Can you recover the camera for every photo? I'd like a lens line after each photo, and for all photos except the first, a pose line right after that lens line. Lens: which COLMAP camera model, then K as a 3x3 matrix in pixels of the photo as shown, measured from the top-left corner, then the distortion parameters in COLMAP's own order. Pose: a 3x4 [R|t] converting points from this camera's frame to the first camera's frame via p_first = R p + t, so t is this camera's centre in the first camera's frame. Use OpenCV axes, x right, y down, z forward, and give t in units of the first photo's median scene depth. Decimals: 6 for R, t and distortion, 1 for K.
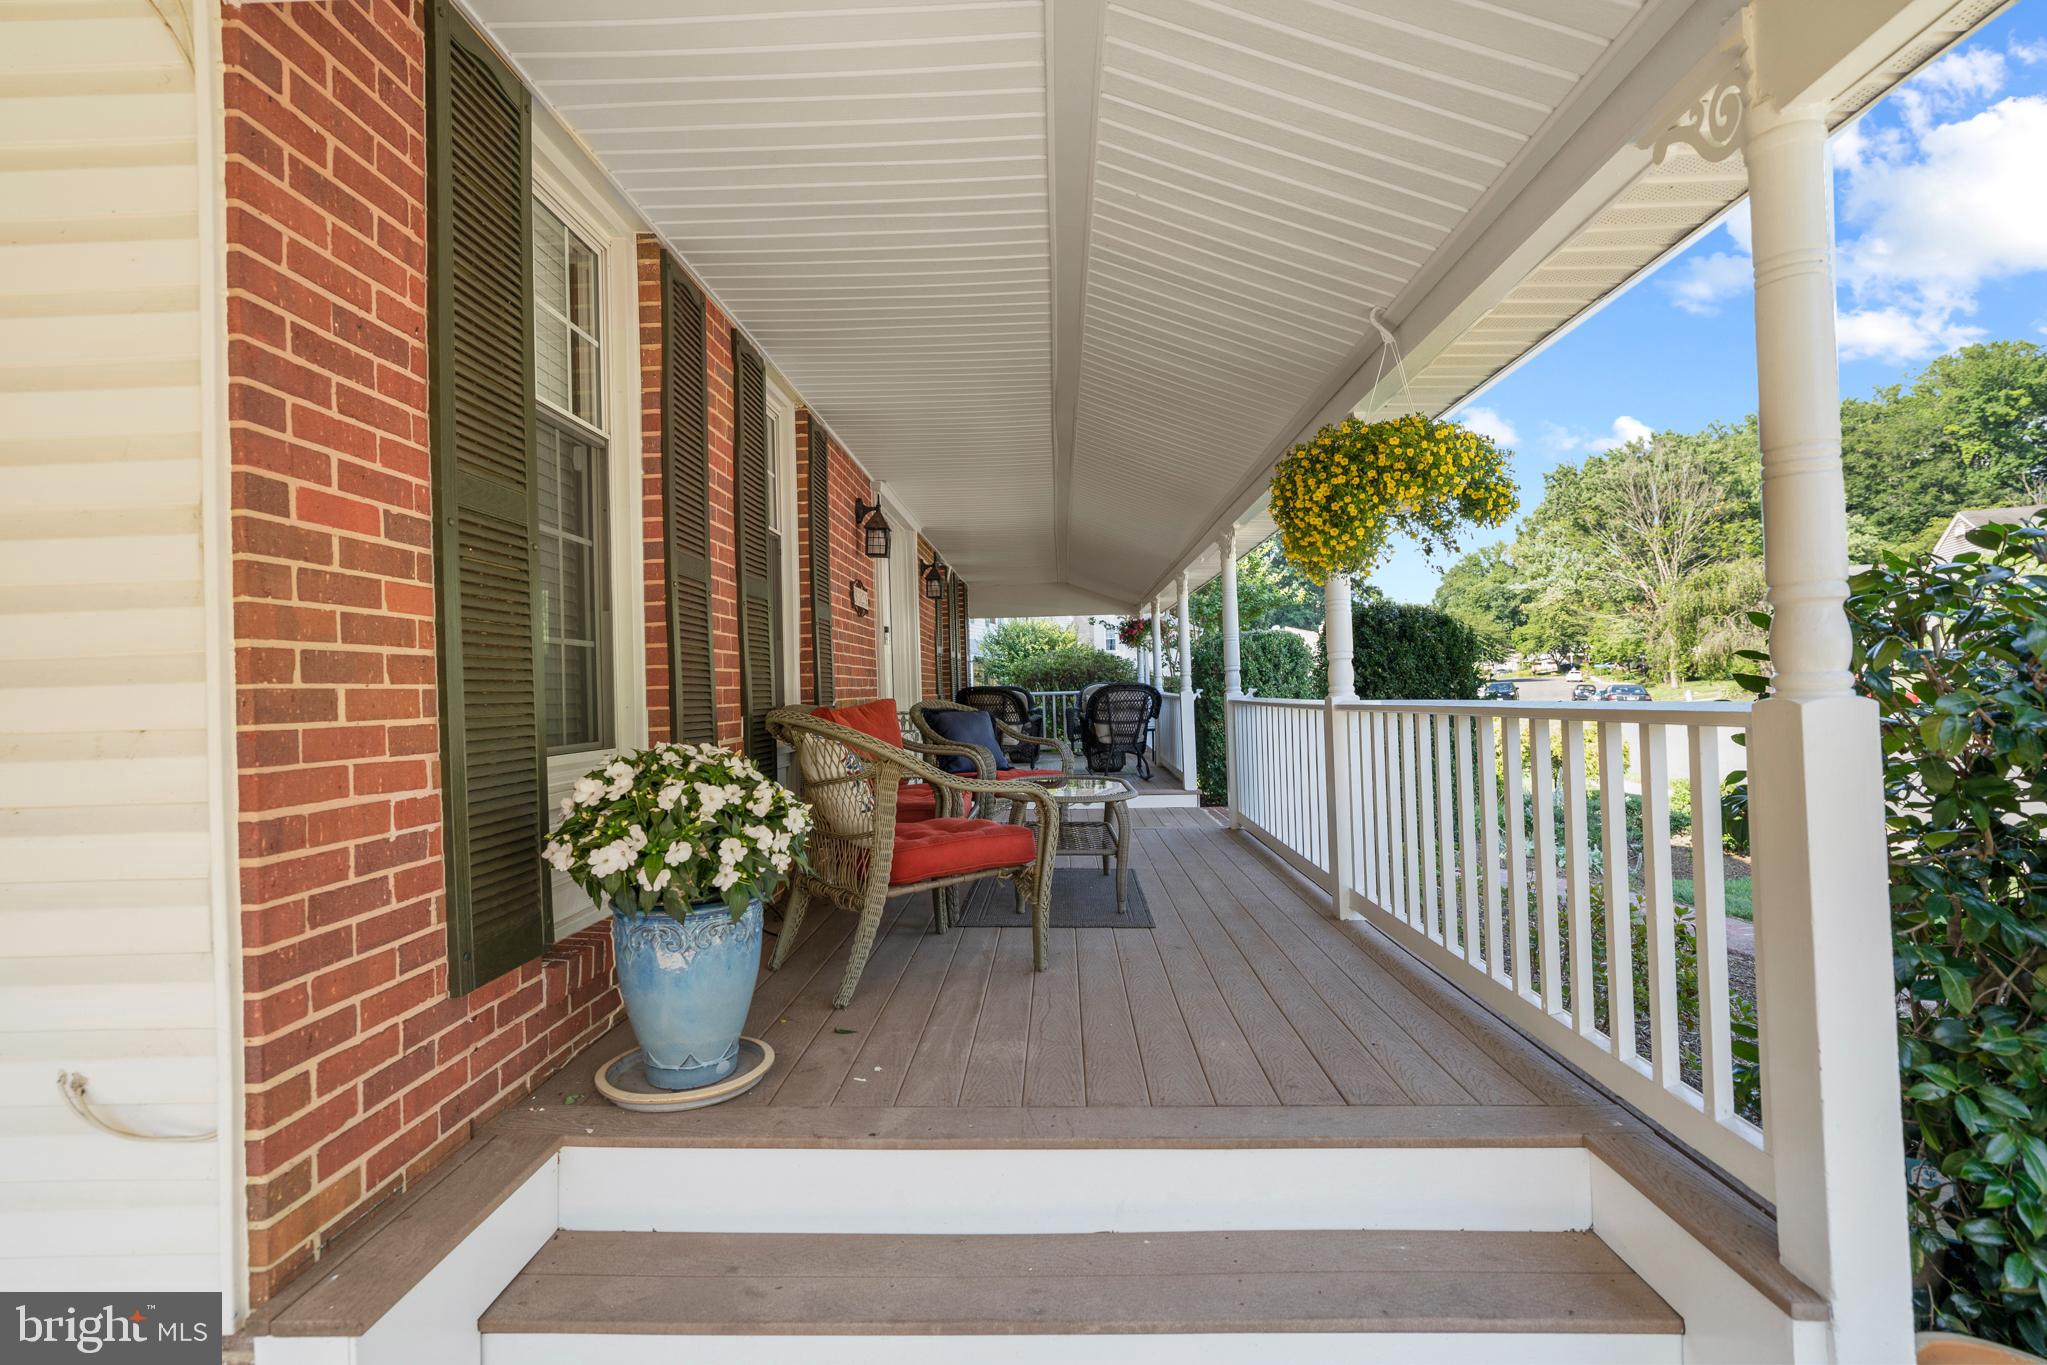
lens RADIAL K [[977.4, 0, 1006.8], [0, 977.4, 679.3], [0, 0, 1]] dist [0.003768, 0.000869]
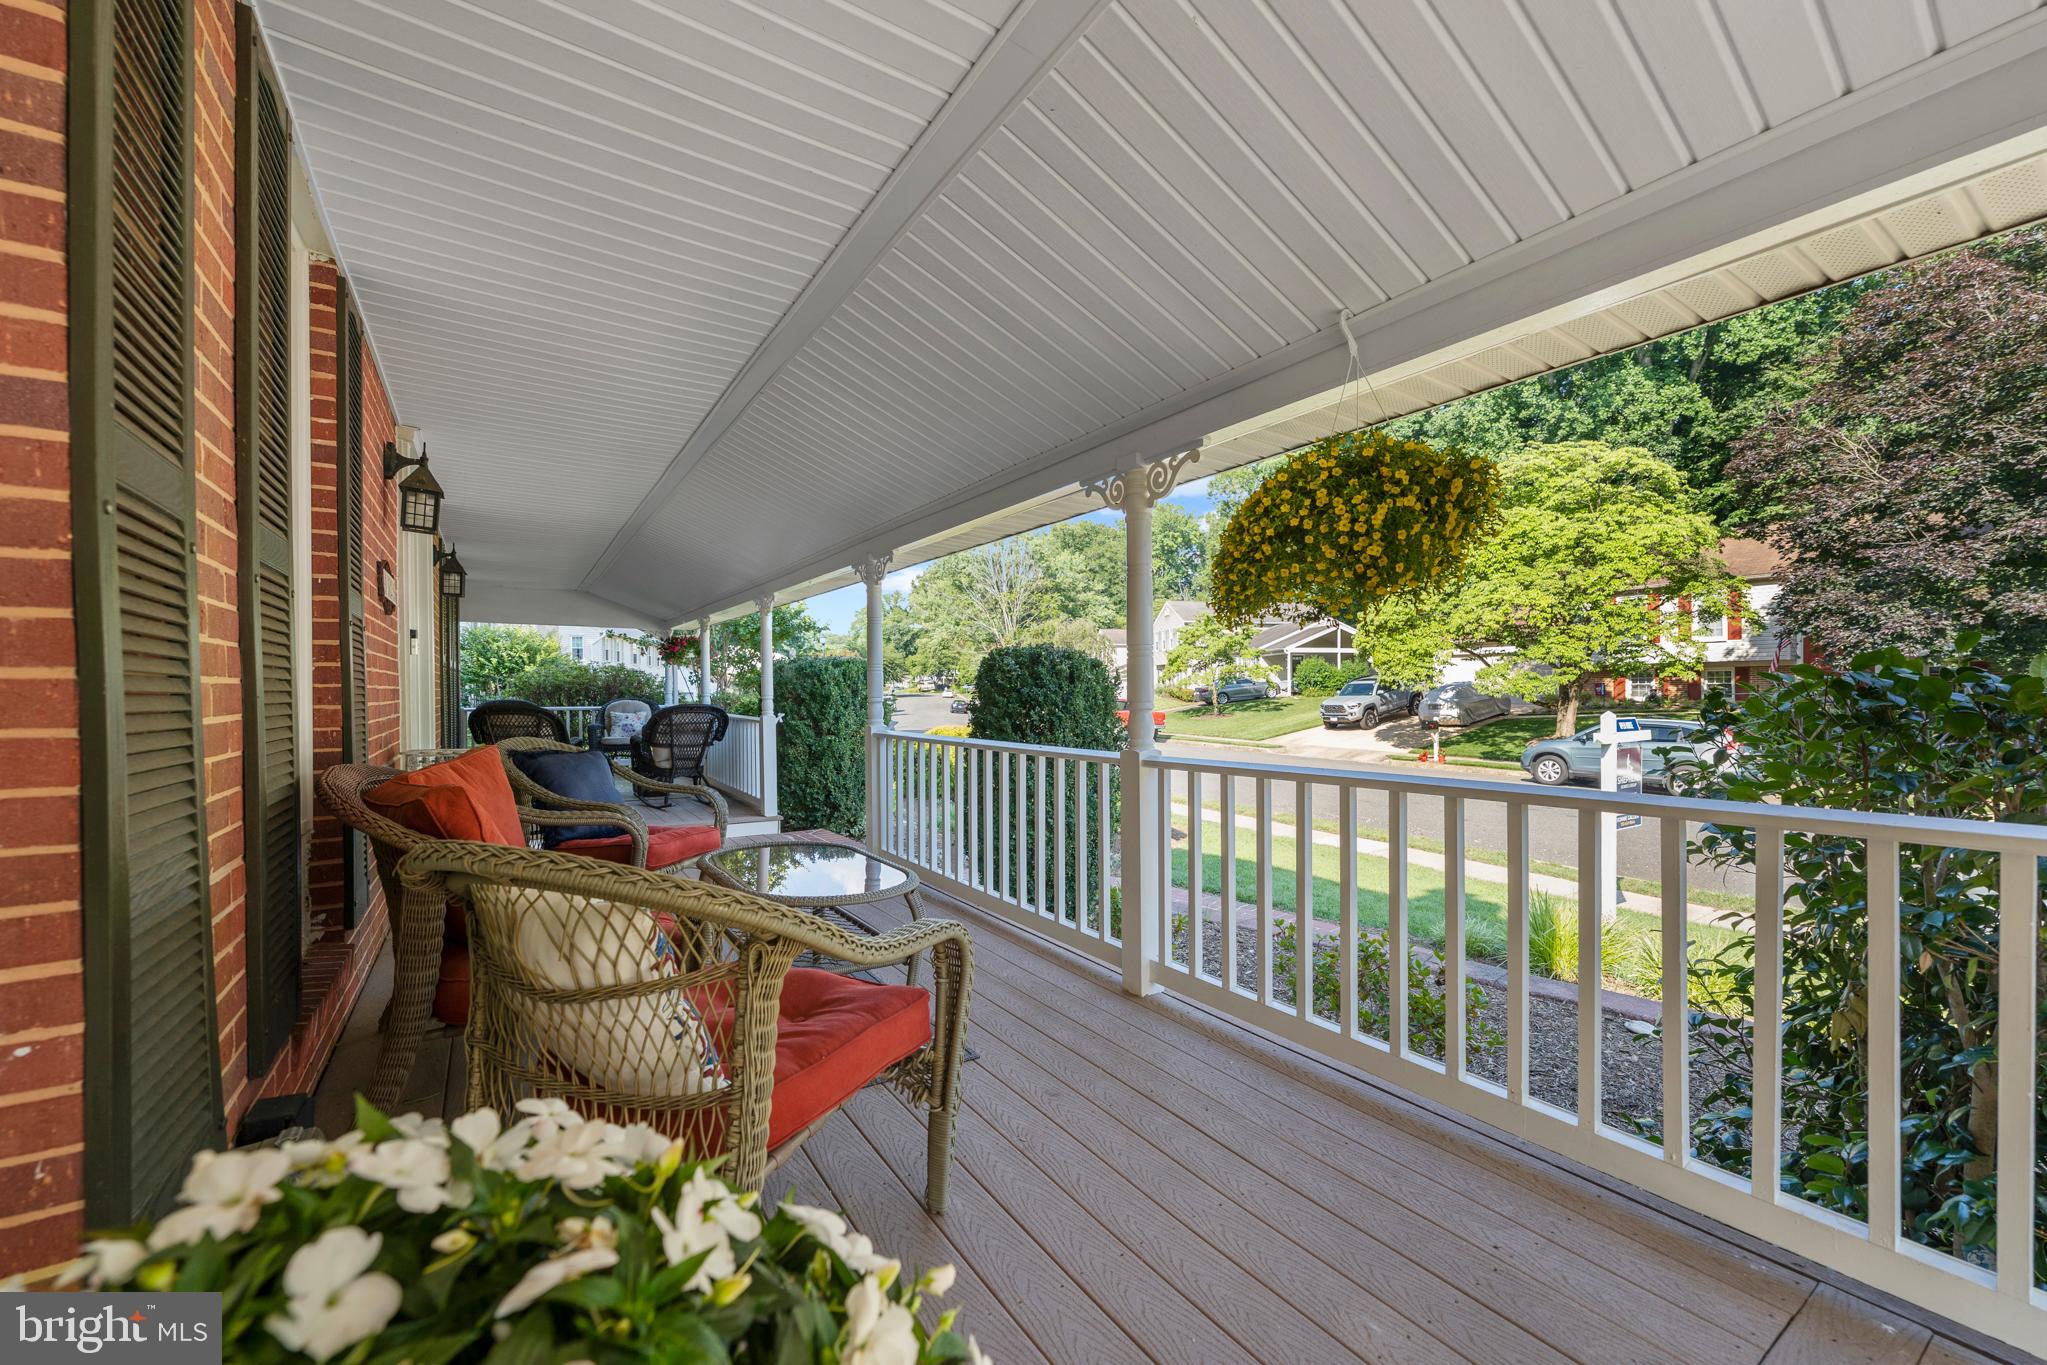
lens RADIAL K [[802.9, 0, 1010.3], [0, 802.9, 692.1], [0, 0, 1]] dist [-0.001032, -0.000212]
pose [[0.811643, 0.025117, 0.583614, -0.269789], [-0.027037, 0.999620, -0.005419, -0.040360], [-0.583528, -0.011381, 0.812013, 0.630475]]
